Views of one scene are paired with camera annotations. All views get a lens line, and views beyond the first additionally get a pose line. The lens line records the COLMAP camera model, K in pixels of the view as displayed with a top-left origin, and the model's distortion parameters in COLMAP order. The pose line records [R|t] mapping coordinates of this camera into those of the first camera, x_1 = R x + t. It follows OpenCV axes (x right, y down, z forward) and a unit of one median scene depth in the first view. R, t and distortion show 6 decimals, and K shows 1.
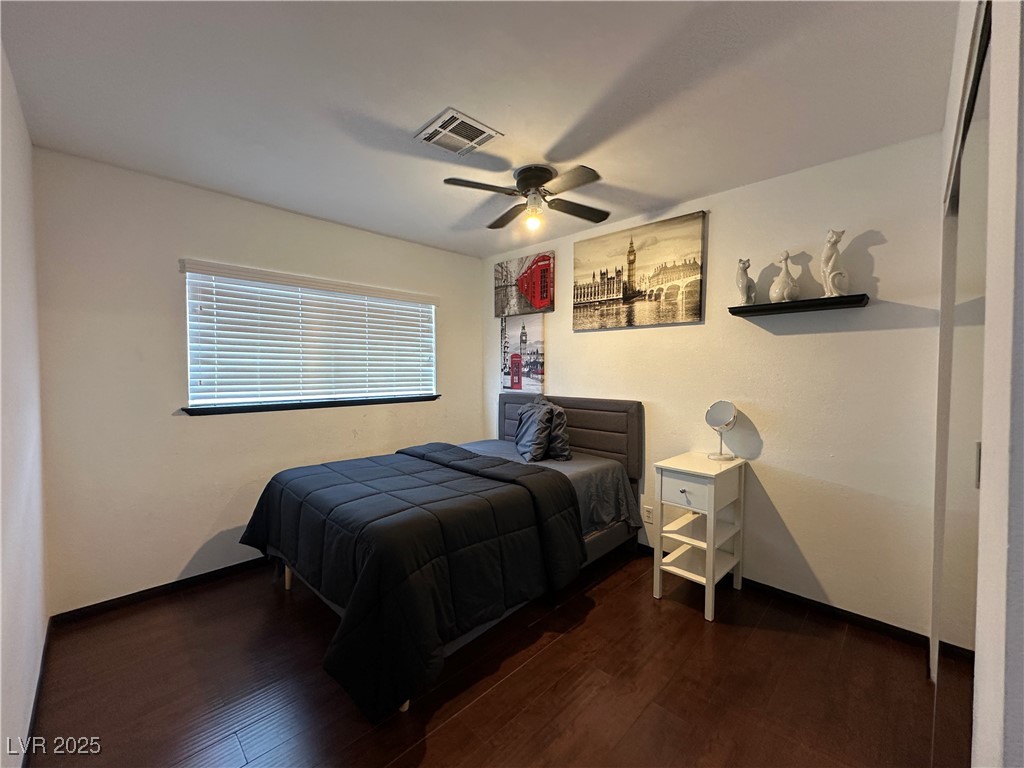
lens RADIAL K [[411.3, 0, 510.7], [0, 411.3, 383.6], [0, 0, 1]] dist [-0.001262, -0.000144]
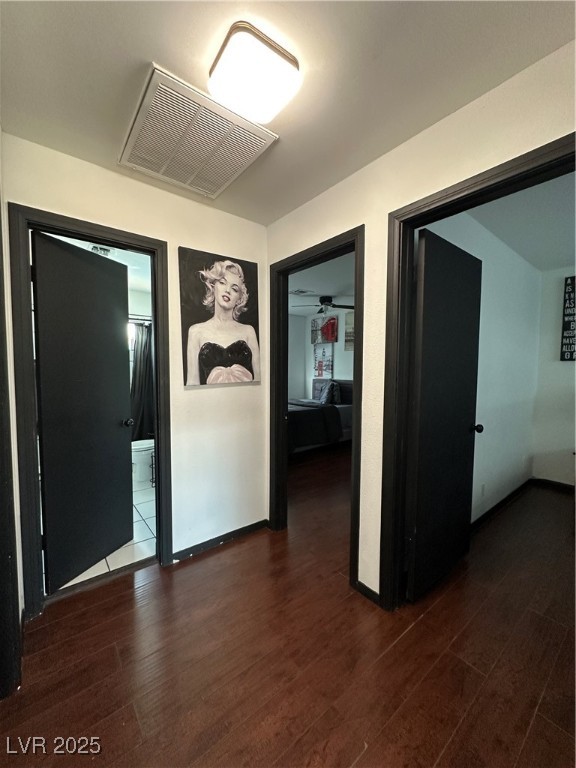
lens RADIAL K [[308.5, 0, 288.9], [0, 308.5, 384.8], [0, 0, 1]] dist [-0.001262, -0.000144]
pose [[0.993109, 0.014167, -0.116338, 0.045004], [-0.012343, 0.999790, 0.016381, 0.036287], [0.116546, -0.014833, 0.993075, -0.770717]]
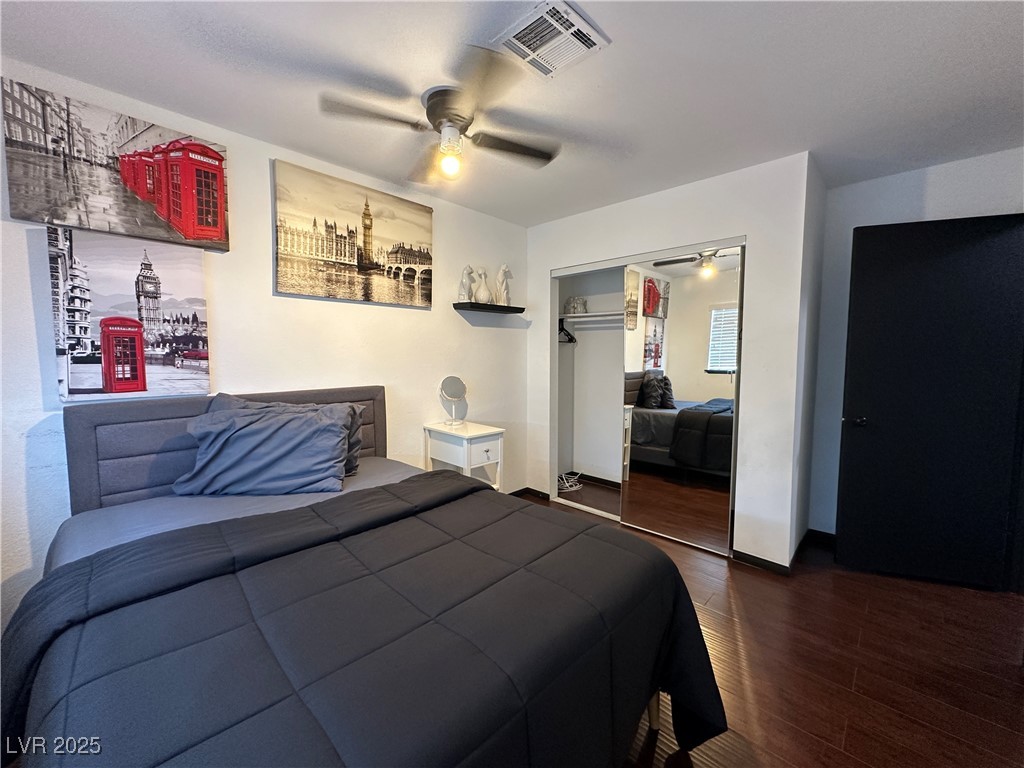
lens RADIAL K [[411.3, 0, 513.7], [0, 411.3, 380.5], [0, 0, 1]] dist [-0.001262, -0.000144]
pose [[-0.017300, -0.071358, 0.997301, -0.535928], [0.033608, 0.996845, 0.071909, -0.021575], [-0.999285, 0.034762, -0.014847, 0.636473]]
